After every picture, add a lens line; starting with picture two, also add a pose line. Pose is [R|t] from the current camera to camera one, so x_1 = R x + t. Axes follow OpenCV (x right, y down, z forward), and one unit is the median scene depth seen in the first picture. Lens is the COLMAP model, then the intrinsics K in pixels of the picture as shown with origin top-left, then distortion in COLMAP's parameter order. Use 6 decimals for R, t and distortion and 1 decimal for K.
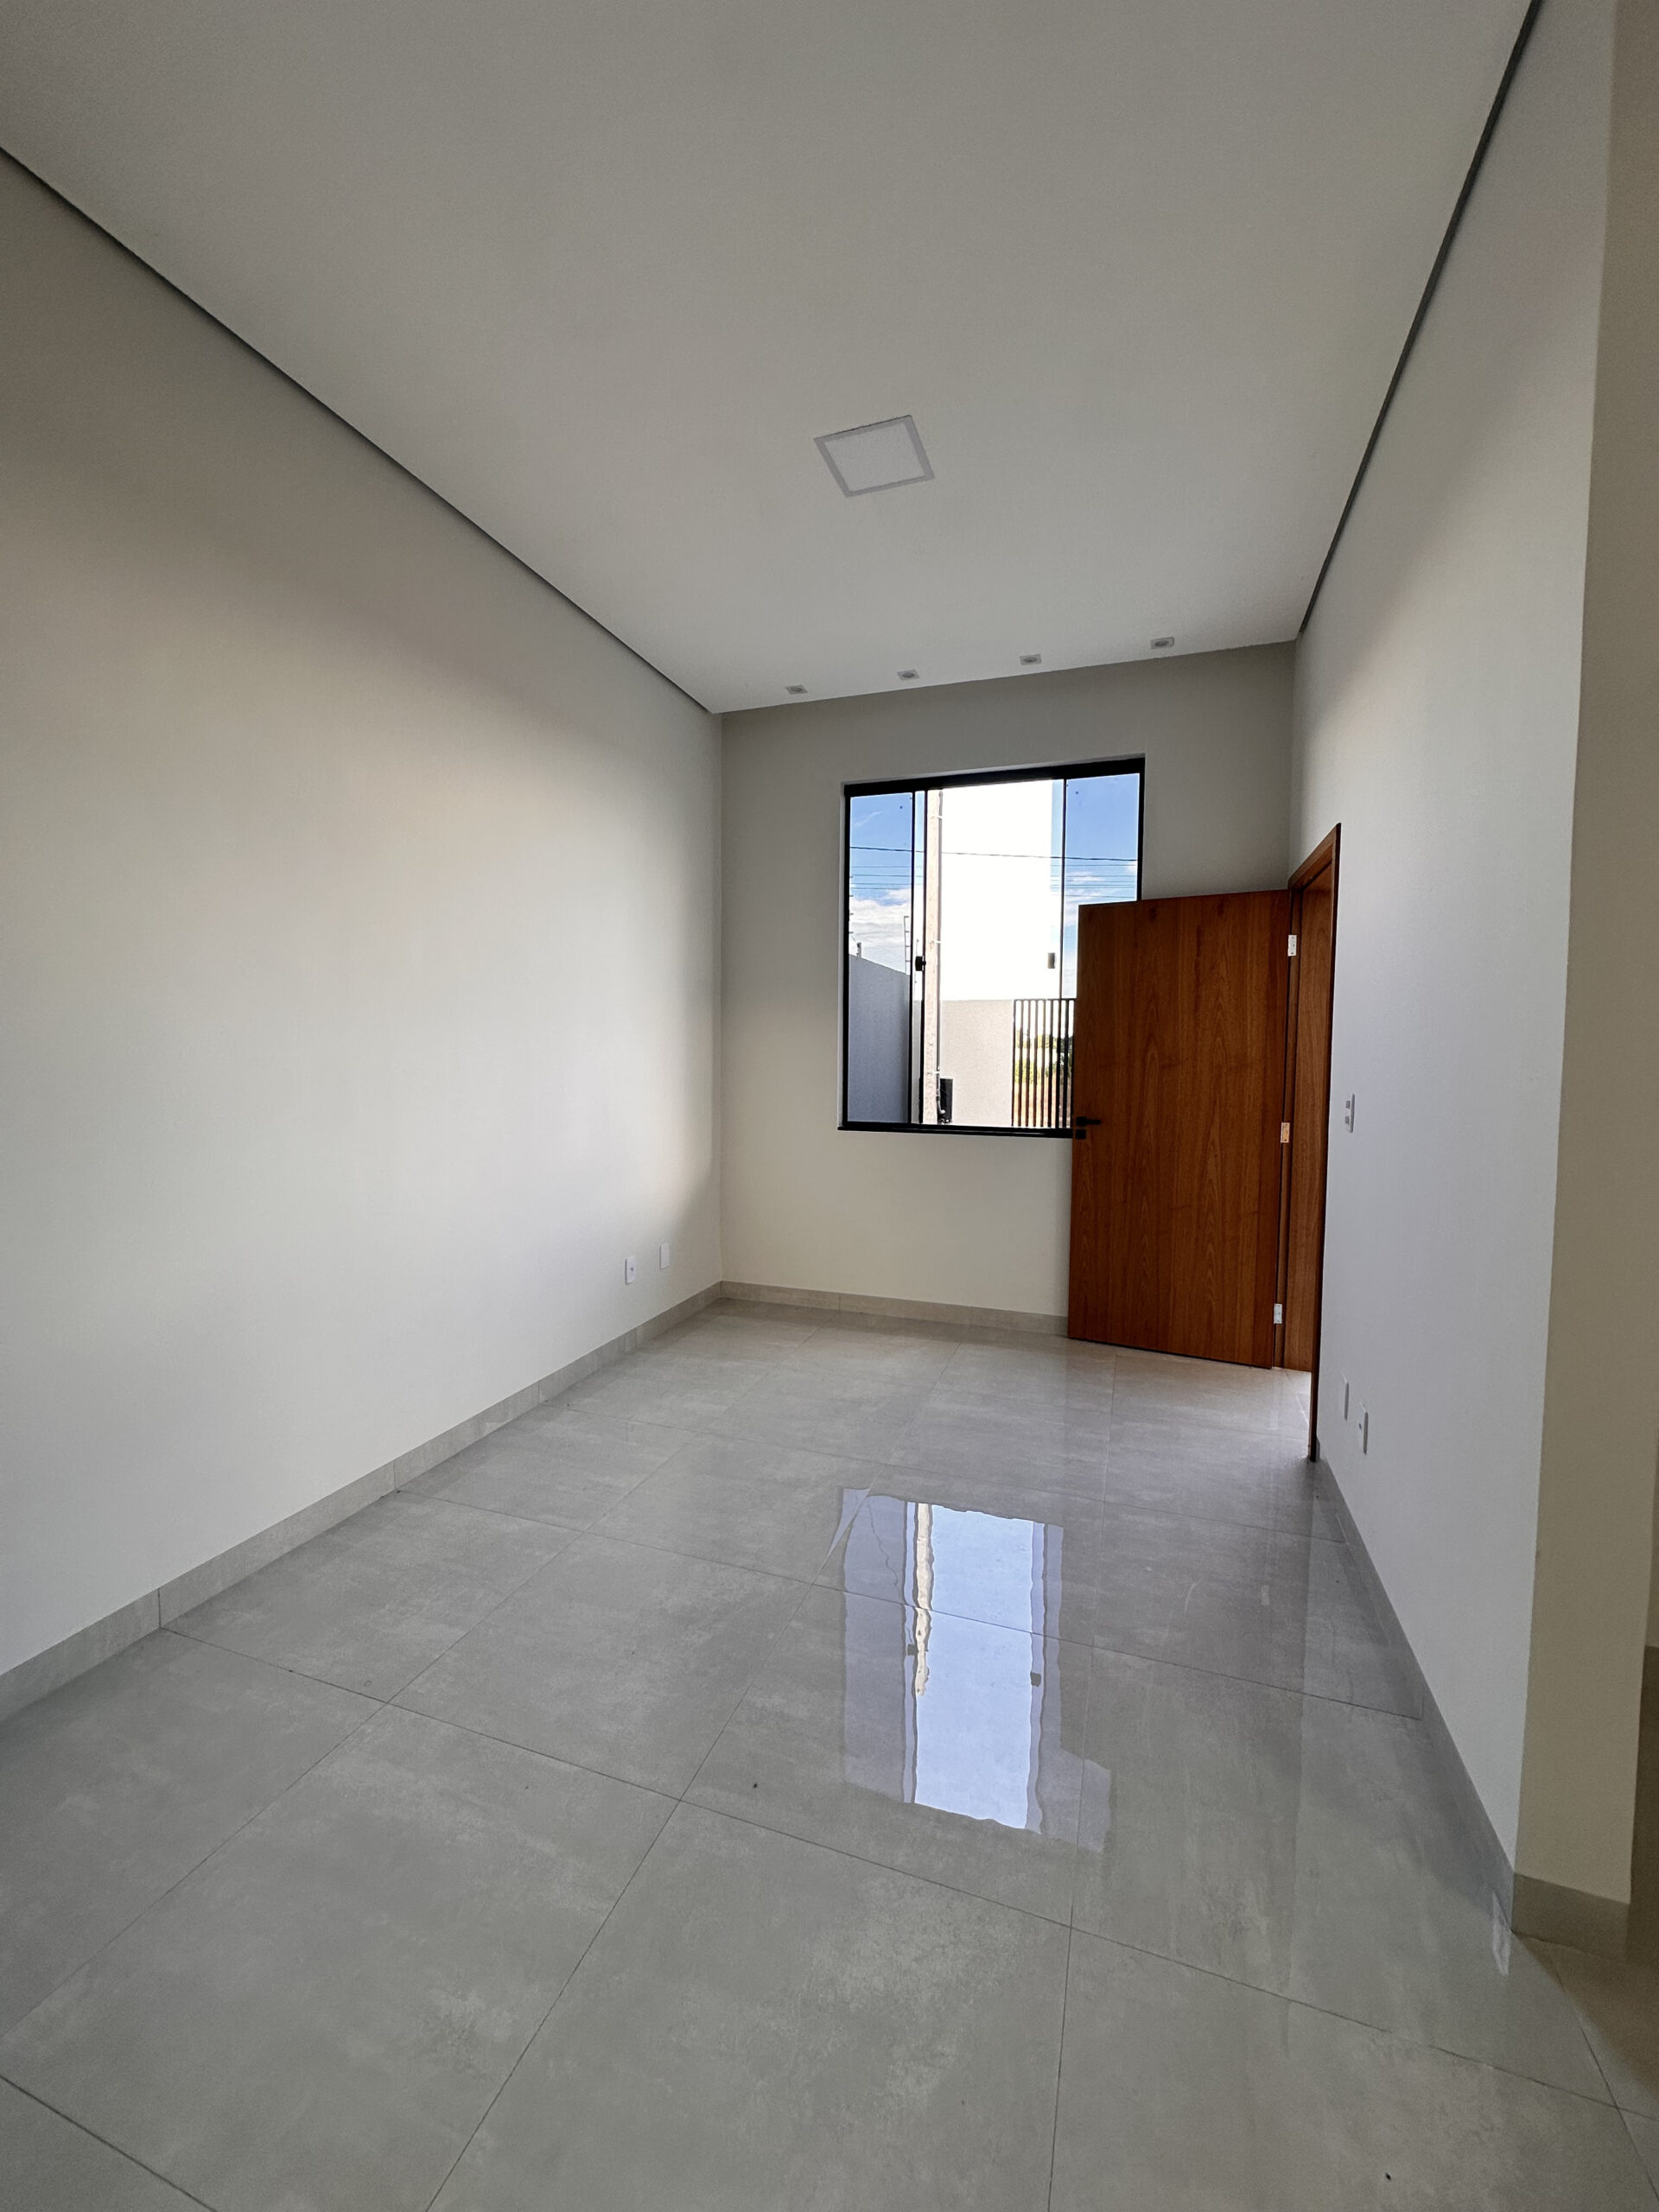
lens RADIAL K [[879.8, 0, 827.6], [0, 879.8, 1102.0], [0, 0, 1]] dist [-0.001668, -0.000218]
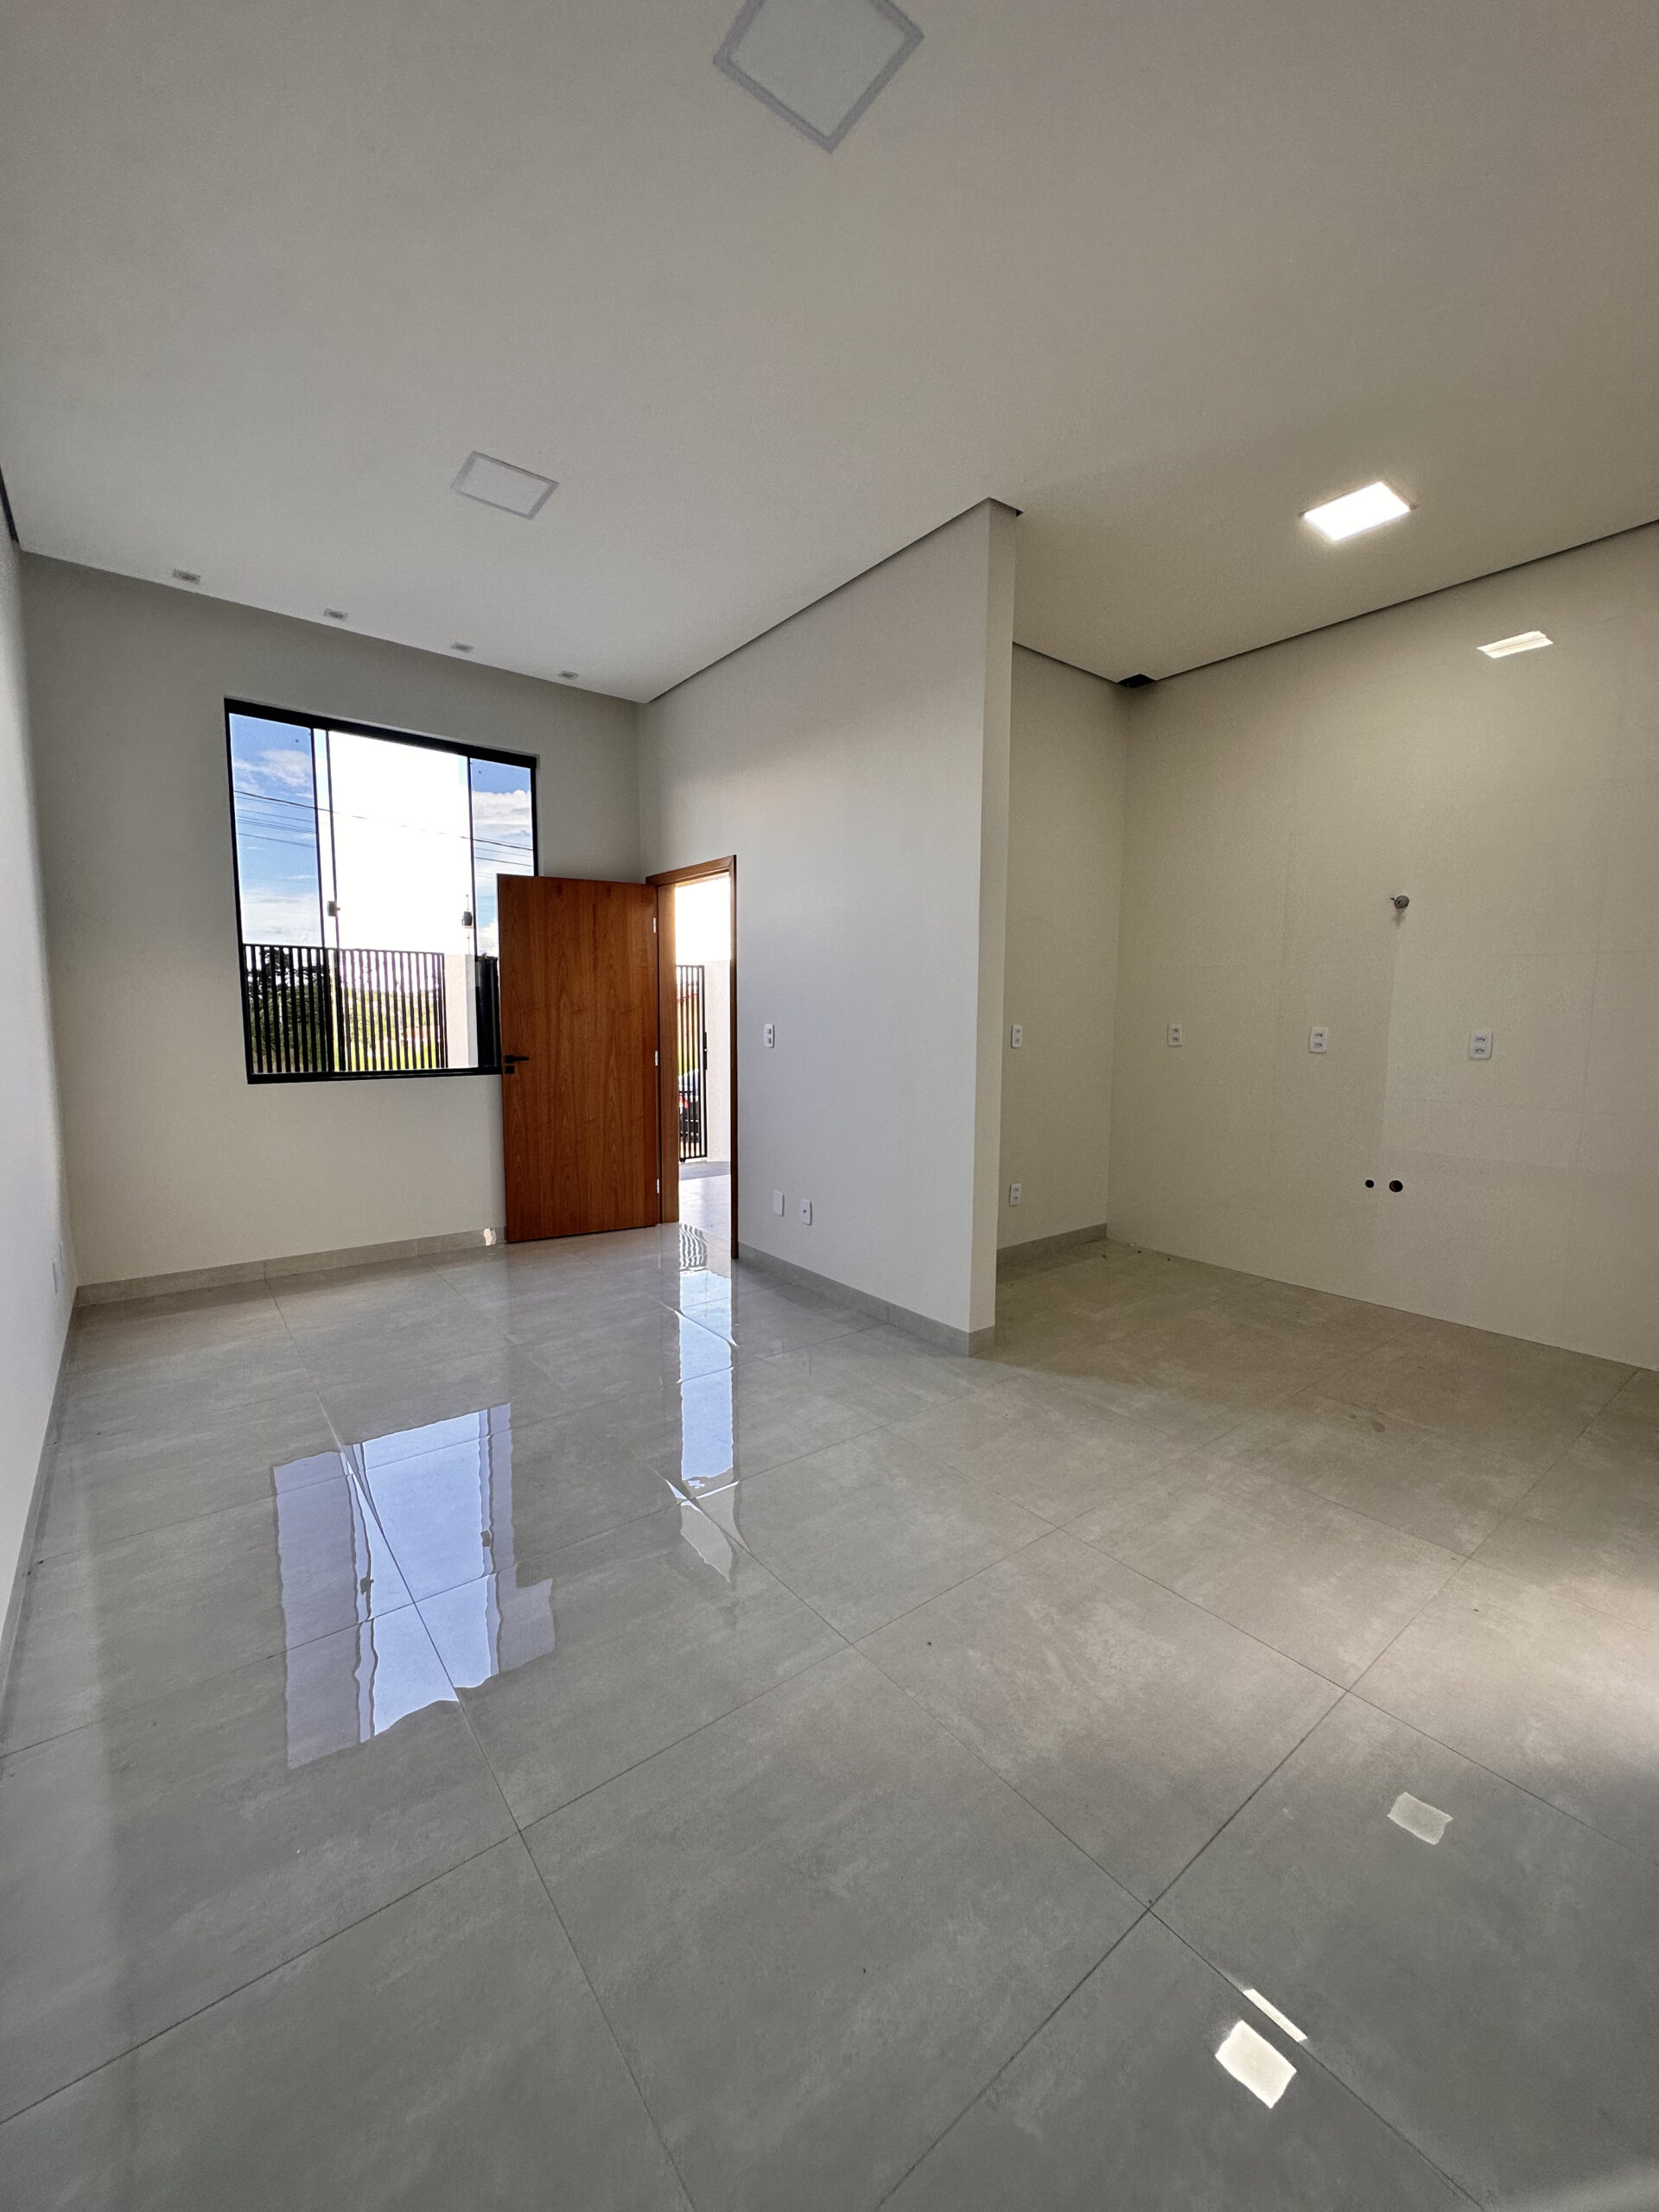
lens RADIAL K [[879.8, 0, 827.6], [0, 879.8, 1102.0], [0, 0, 1]] dist [-0.001668, -0.000218]
pose [[0.538209, -0.088727, 0.838128, -0.481735], [0.046024, 0.996053, 0.075891, 0.009529], [-0.841554, -0.002271, 0.540169, 0.002016]]
